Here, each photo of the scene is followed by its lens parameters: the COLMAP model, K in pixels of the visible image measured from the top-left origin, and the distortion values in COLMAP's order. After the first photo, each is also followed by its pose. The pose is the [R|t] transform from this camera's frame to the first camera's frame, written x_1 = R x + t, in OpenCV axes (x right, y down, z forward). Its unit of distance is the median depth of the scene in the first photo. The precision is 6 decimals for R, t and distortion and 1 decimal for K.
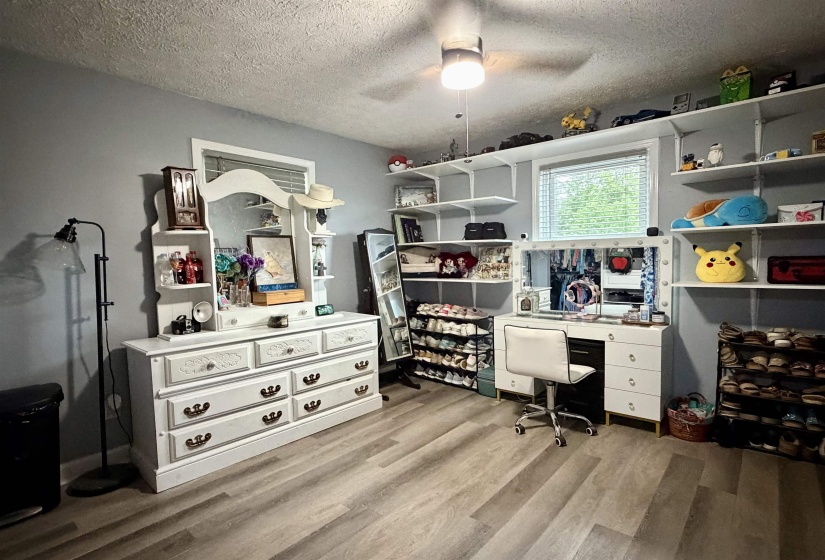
lens RADIAL K [[437.3, 0, 407.1], [0, 437.3, 290.5], [0, 0, 1]] dist [-0.000116, 0.000024]
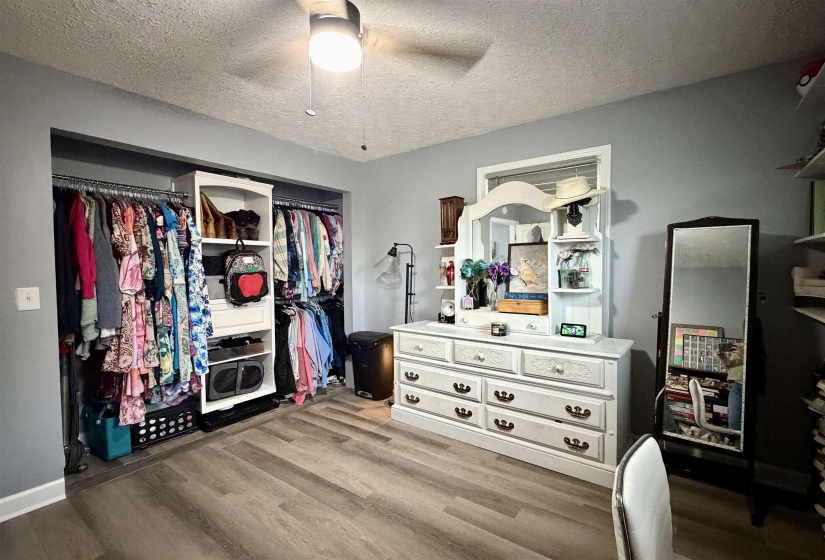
lens RADIAL K [[389.6, 0, 410.0], [0, 389.6, 286.8], [0, 0, 1]] dist [0.013605, -0.000243]
pose [[0.048702, 0.071200, -0.996272, 0.623520], [-0.066306, 0.995486, 0.067903, -0.079595], [0.996610, 0.062752, 0.053203, 0.782324]]
